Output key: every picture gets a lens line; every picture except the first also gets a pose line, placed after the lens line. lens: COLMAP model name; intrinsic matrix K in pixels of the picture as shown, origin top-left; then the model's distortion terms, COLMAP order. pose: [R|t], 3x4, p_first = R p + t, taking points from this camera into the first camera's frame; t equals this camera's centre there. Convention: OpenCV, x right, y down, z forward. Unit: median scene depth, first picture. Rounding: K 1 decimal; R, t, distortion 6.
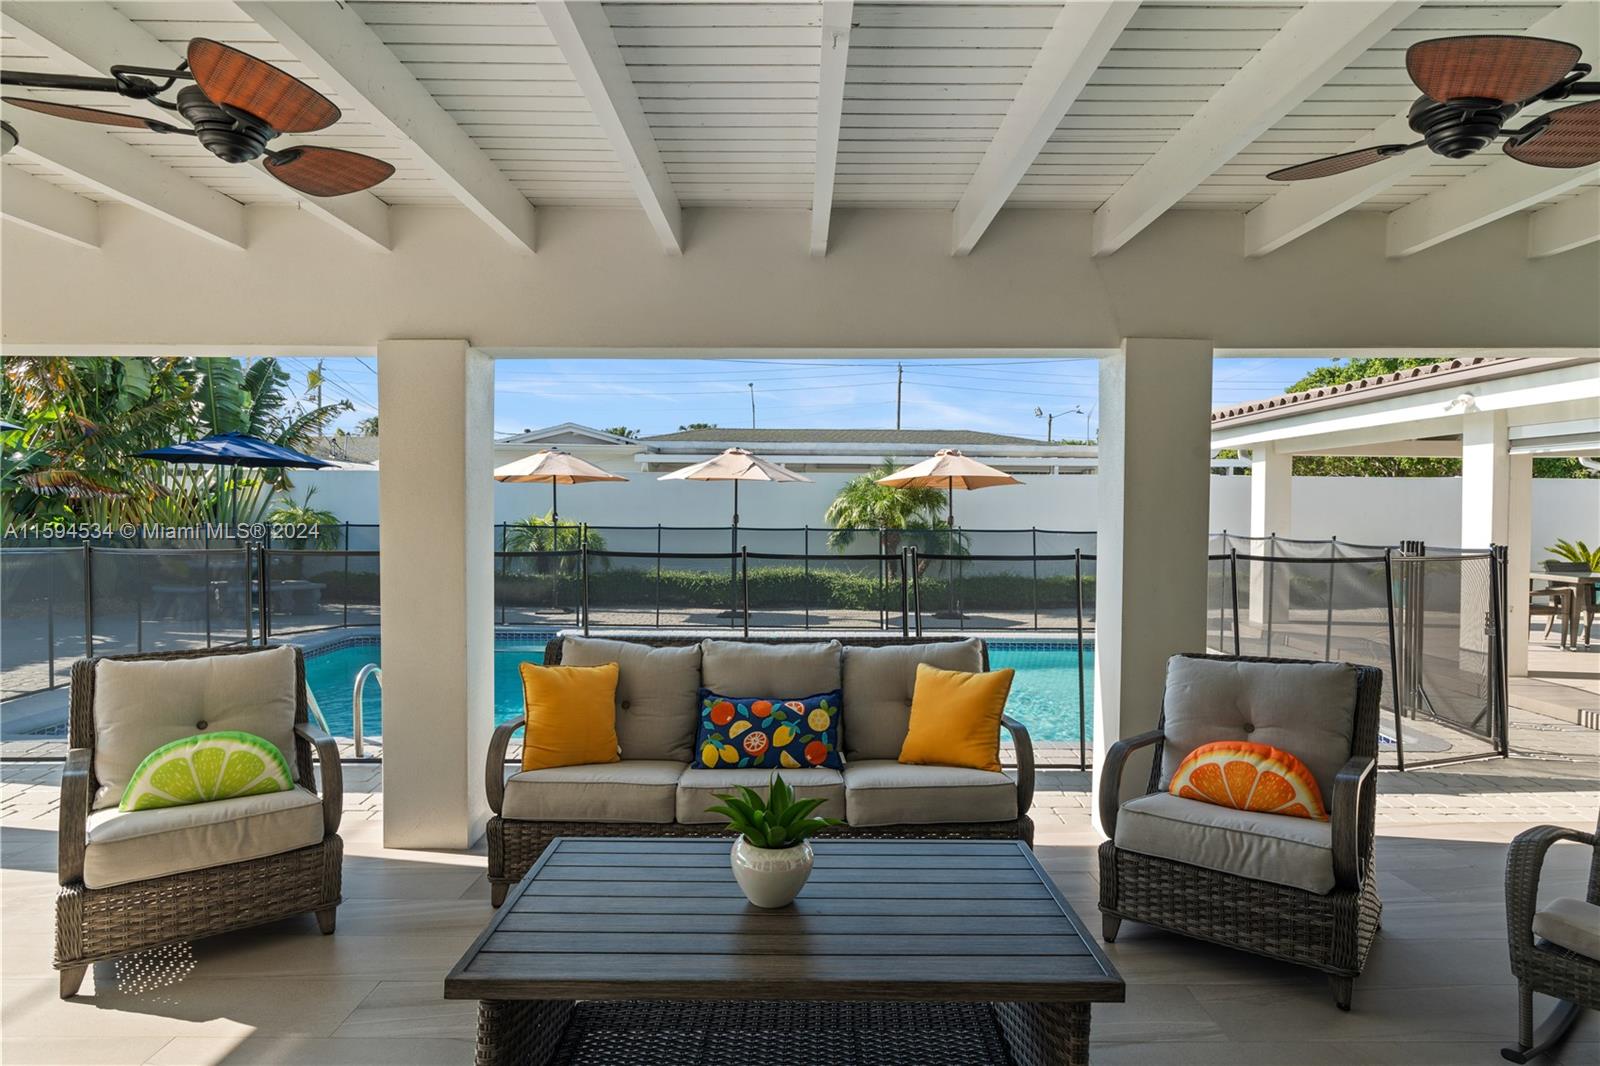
lens RADIAL K [[873.3, 0, 800.3], [0, 873.3, 536.1], [0, 0, 1]] dist [-0.024639, -0.000554]
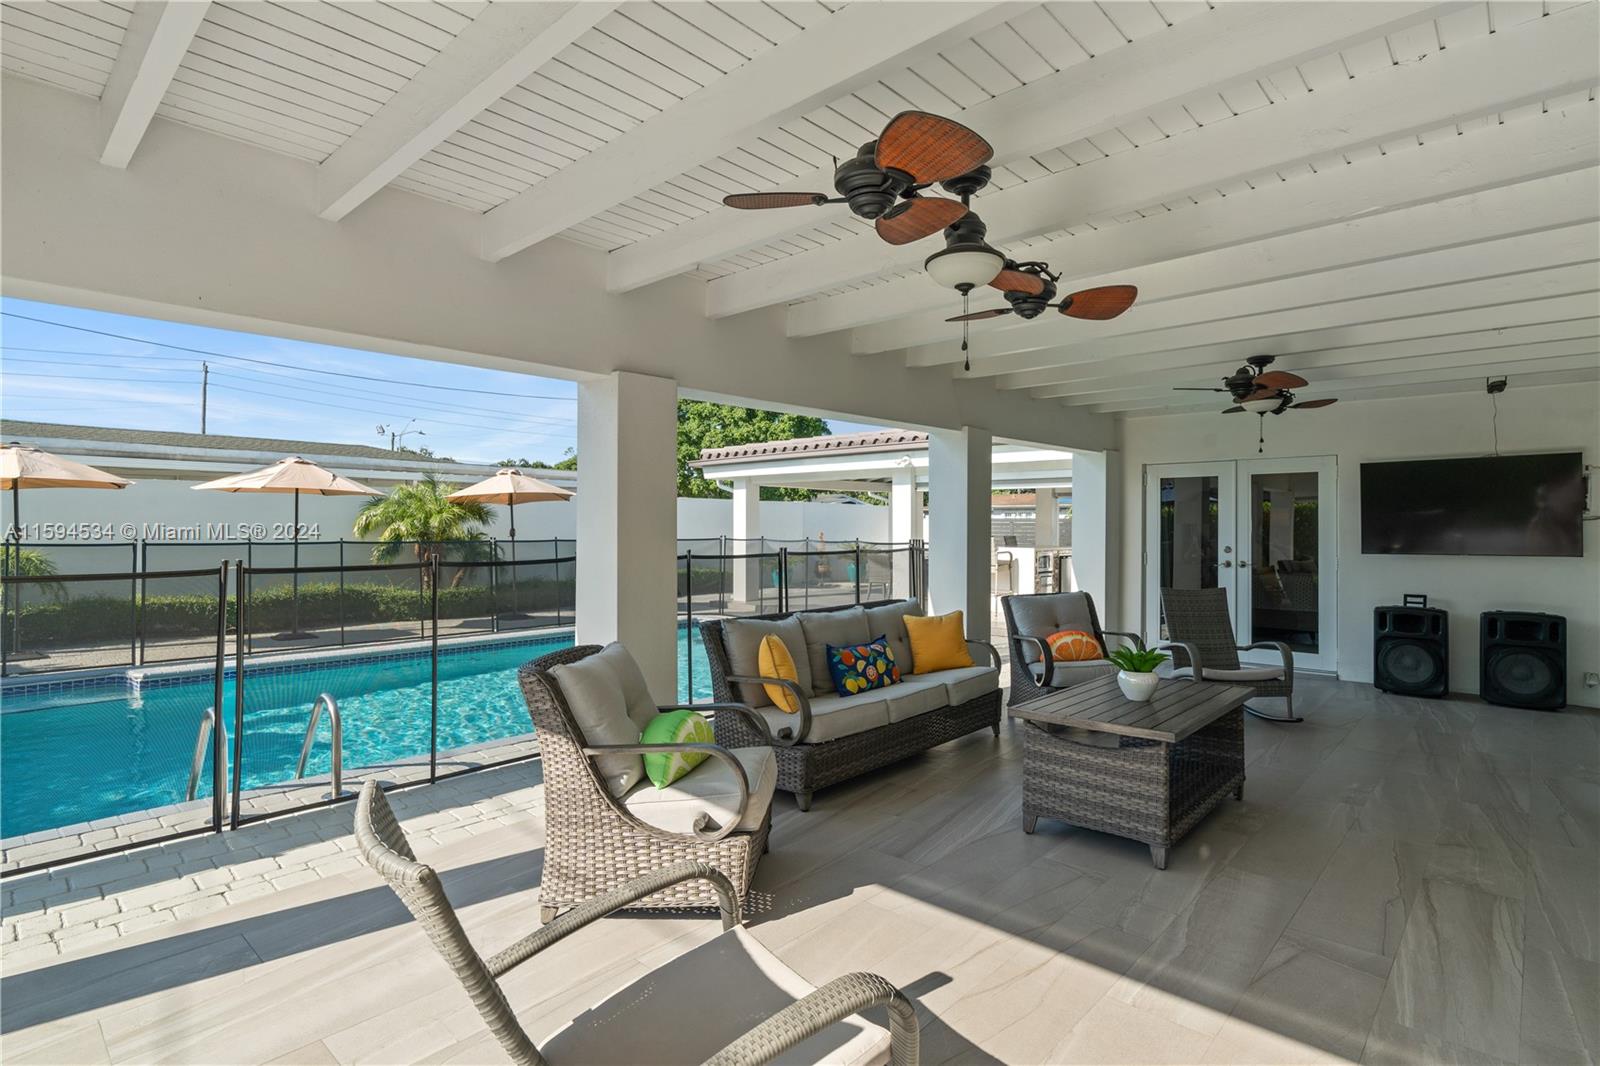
lens RADIAL K [[785.4, 0, 806.8], [0, 785.4, 509.4], [0, 0, 1]] dist [-0.003710, -0.000439]
pose [[0.675451, 0.012946, 0.737291, -0.359533], [0.021606, 0.999069, -0.037336, -0.001809], [-0.737088, 0.041148, 0.674543, 0.037988]]
